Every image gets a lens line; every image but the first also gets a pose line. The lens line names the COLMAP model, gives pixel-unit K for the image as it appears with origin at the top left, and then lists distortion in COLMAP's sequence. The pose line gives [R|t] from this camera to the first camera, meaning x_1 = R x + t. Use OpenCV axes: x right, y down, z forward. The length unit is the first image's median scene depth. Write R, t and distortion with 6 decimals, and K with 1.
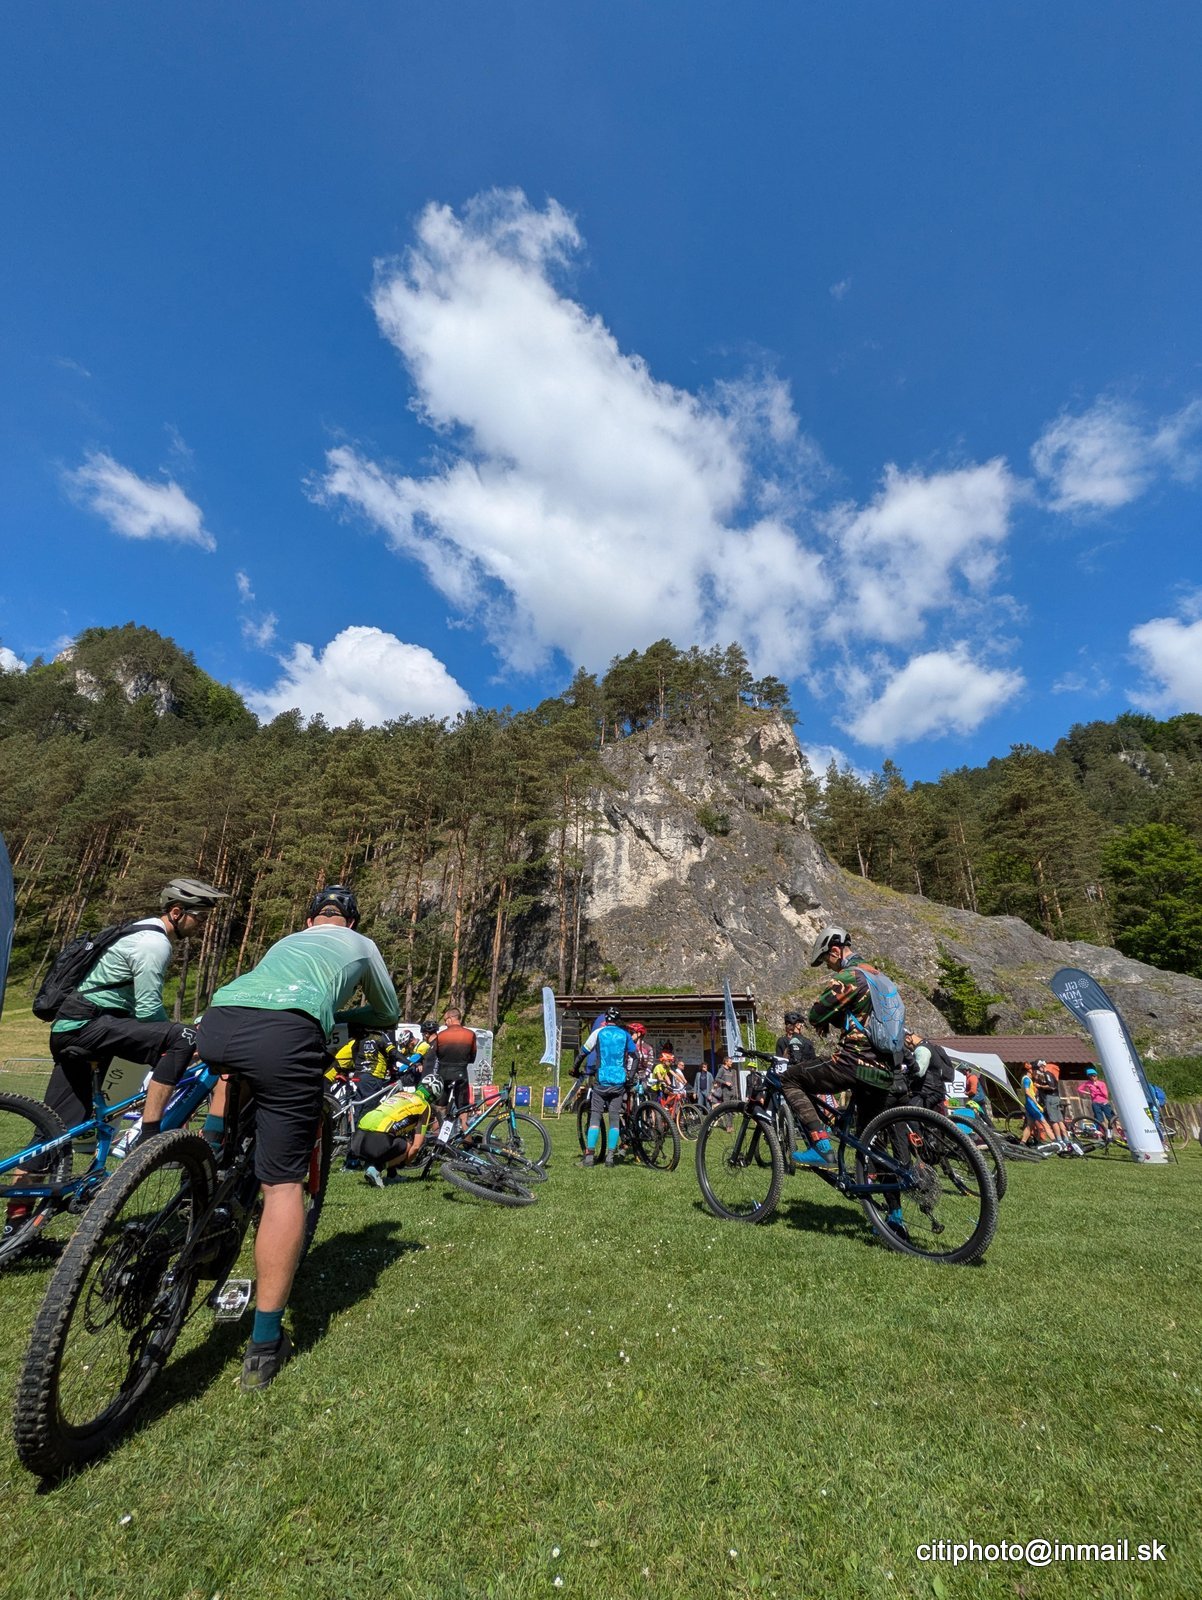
lens RADIAL K [[630.6, 0, 597.0], [0, 630.6, 807.6], [0, 0, 1]] dist [0.010373, -0.009309]
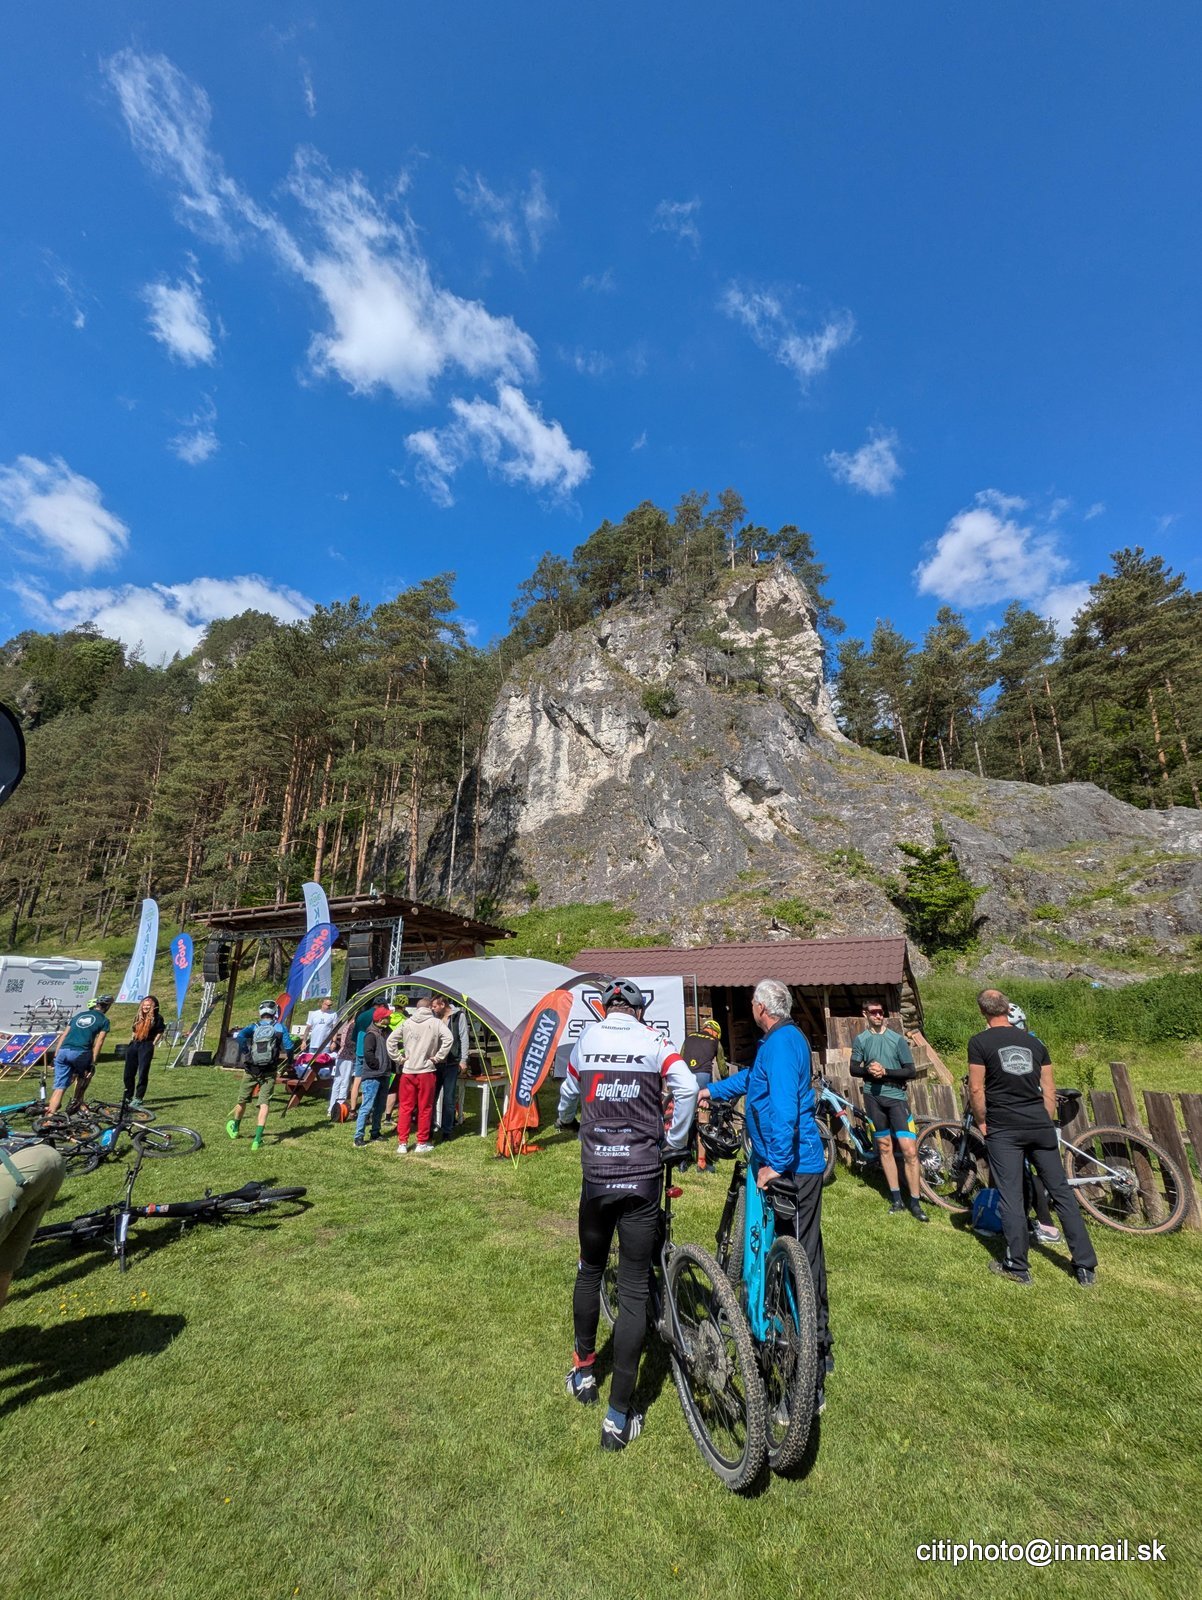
lens RADIAL K [[630.6, 0, 597.0], [0, 630.6, 807.6], [0, 0, 1]] dist [0.010373, -0.009309]
pose [[0.969337, -0.085390, -0.230421, 0.285164], [0.106549, 0.991004, 0.080983, 0.082801], [0.221433, -0.103051, 0.969715, 0.192580]]
